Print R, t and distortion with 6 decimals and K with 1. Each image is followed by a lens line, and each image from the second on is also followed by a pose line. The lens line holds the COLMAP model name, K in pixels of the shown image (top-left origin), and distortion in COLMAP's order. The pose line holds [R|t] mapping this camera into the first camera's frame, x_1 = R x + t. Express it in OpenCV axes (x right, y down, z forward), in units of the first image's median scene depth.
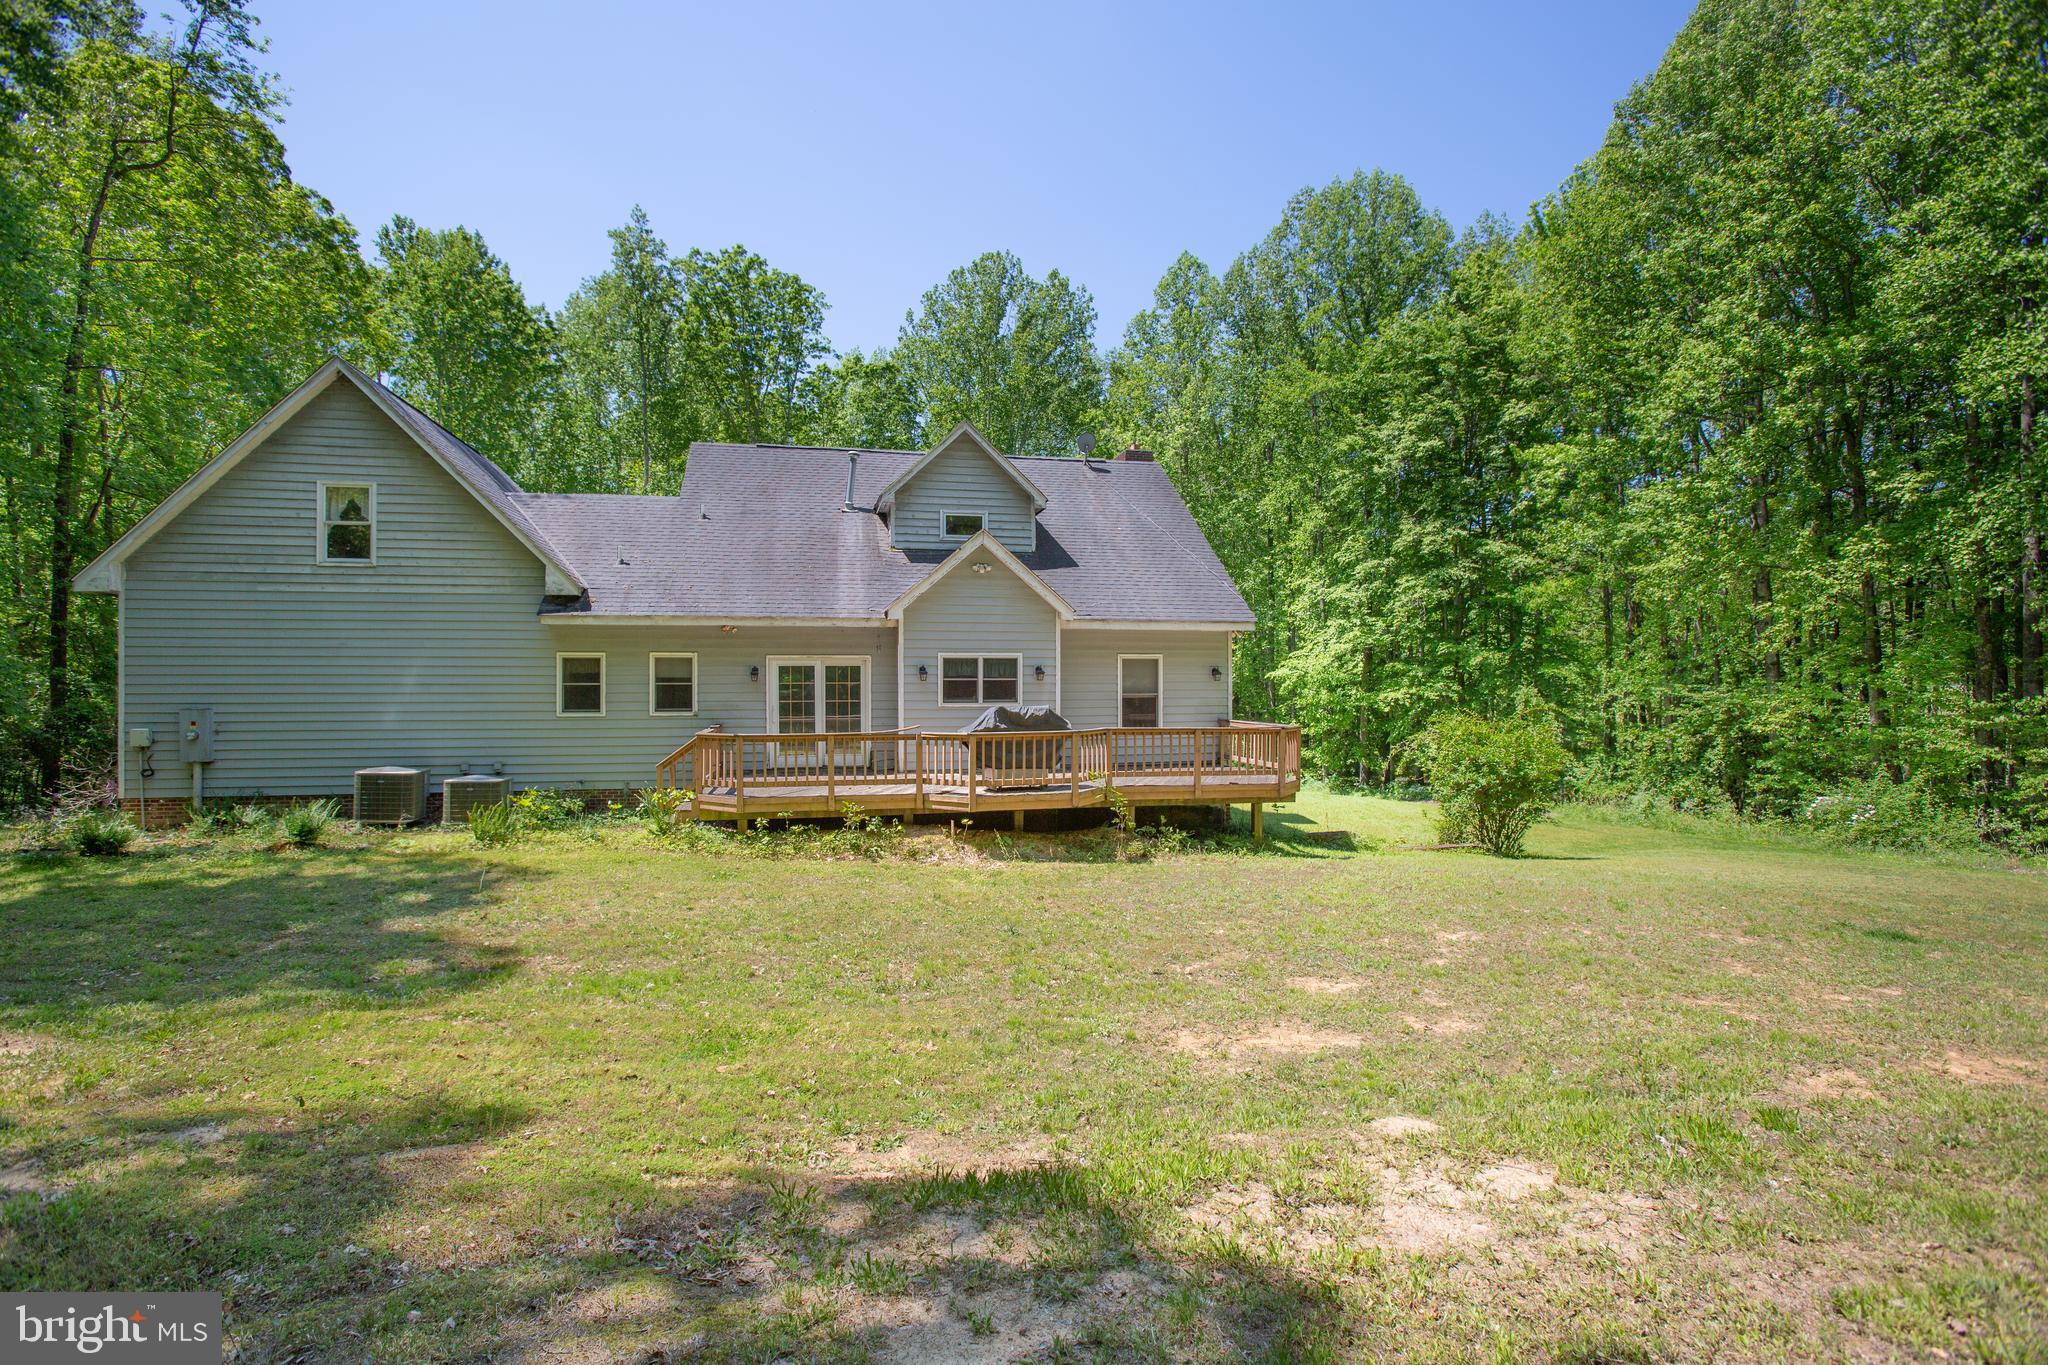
lens RADIAL K [[939.6, 0, 1015.9], [0, 939.6, 688.3], [0, 0, 1]] dist [-0.073794, 0.025191]
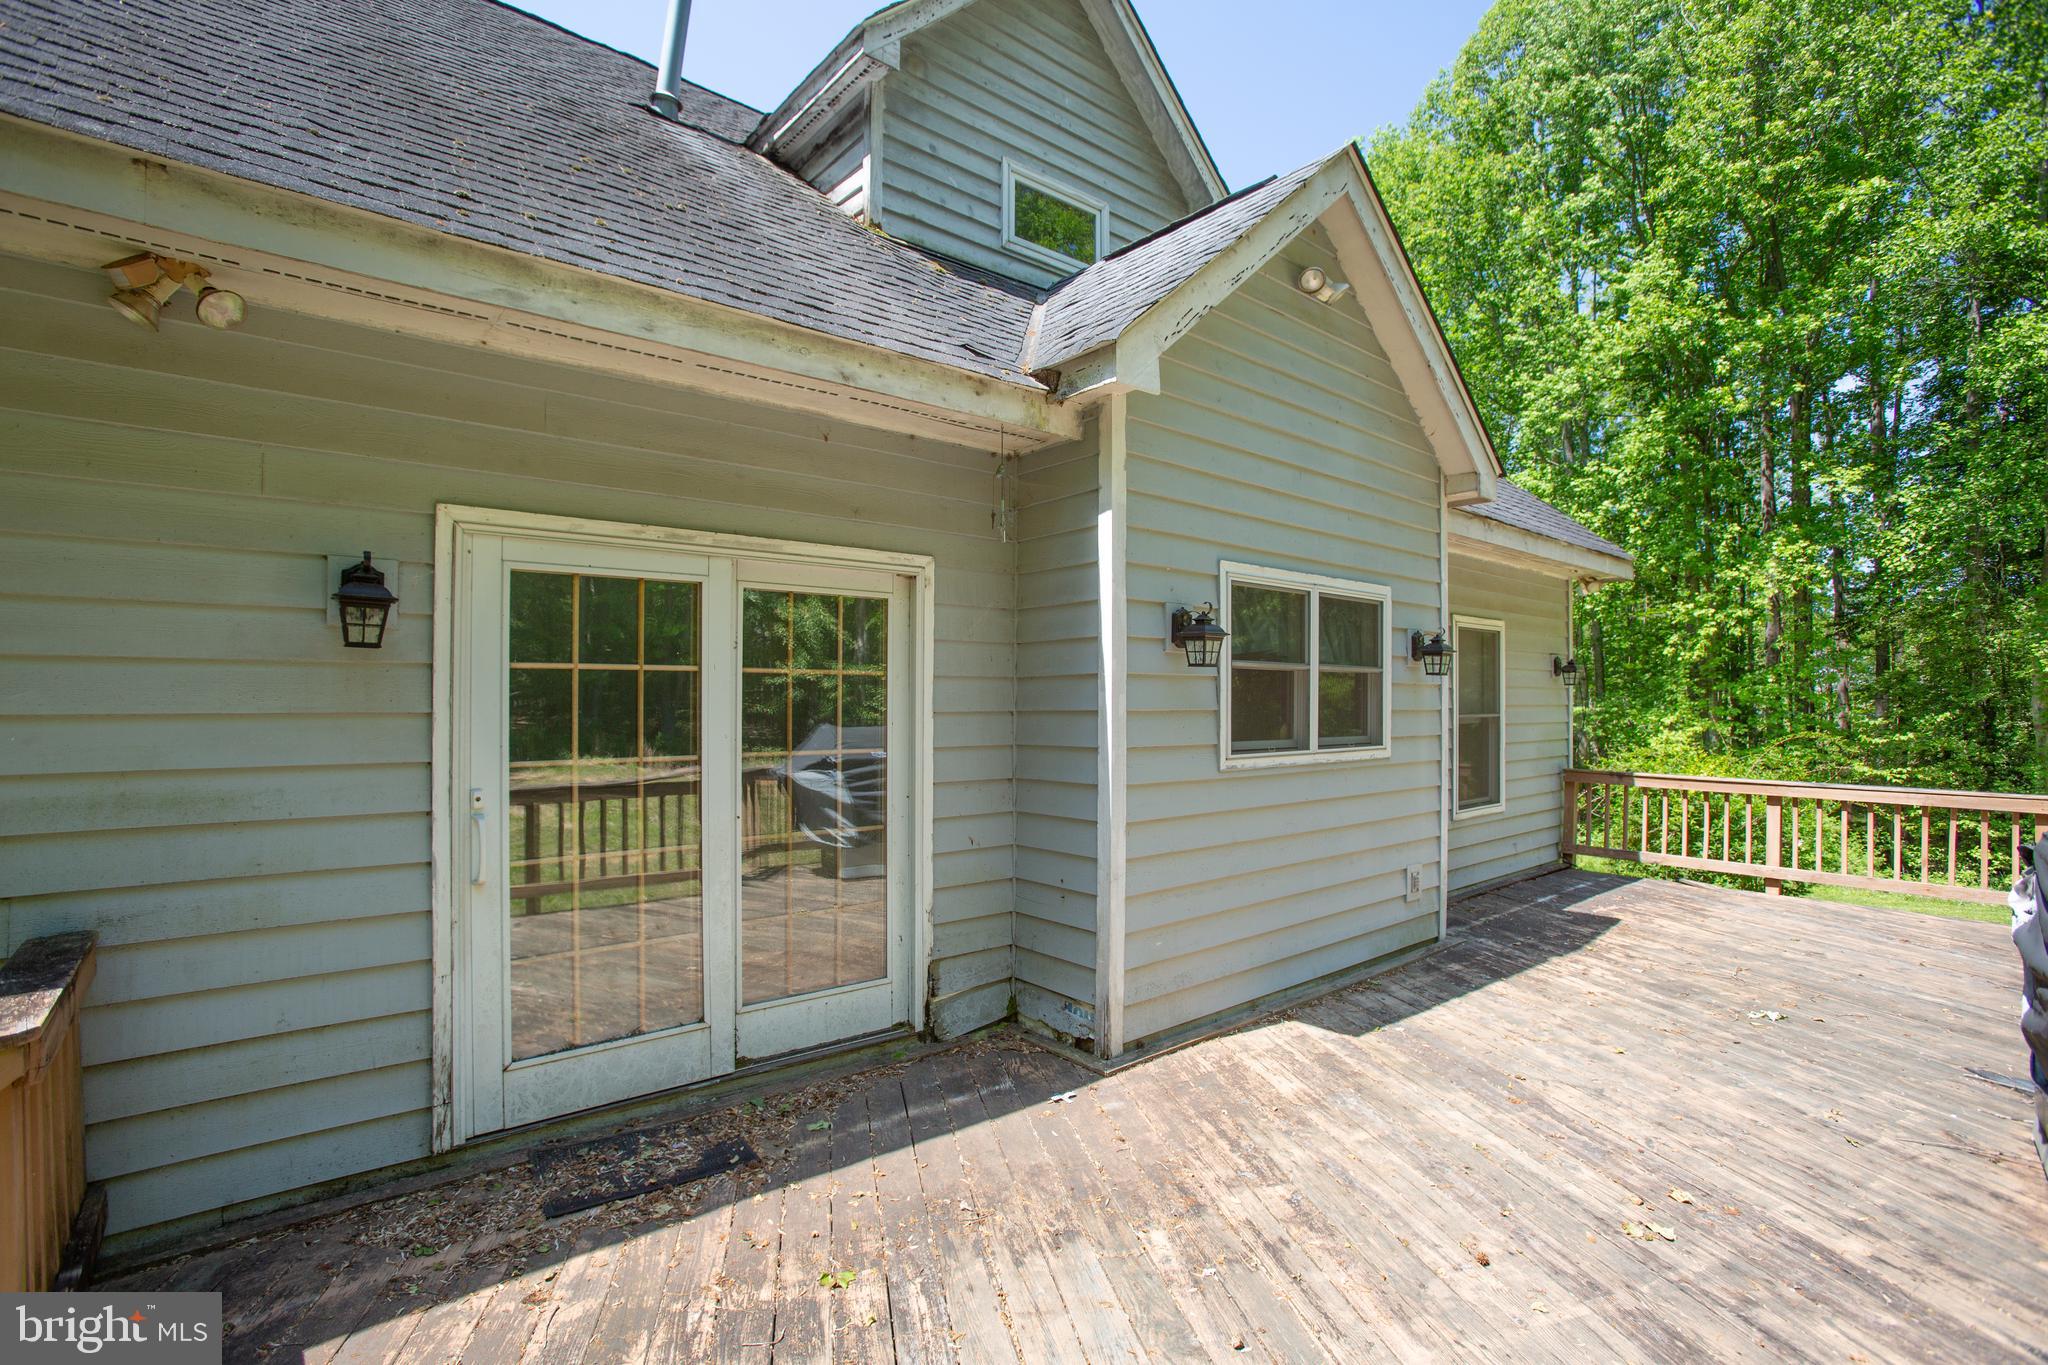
lens RADIAL K [[939.6, 0, 1015.9], [0, 939.6, 688.3], [0, 0, 1]] dist [-0.073794, 0.025191]
pose [[0.902687, 0.016239, 0.429991, -0.237186], [-0.014838, 0.999868, -0.006611, -0.000561], [-0.430042, -0.000412, 0.902809, 0.777996]]
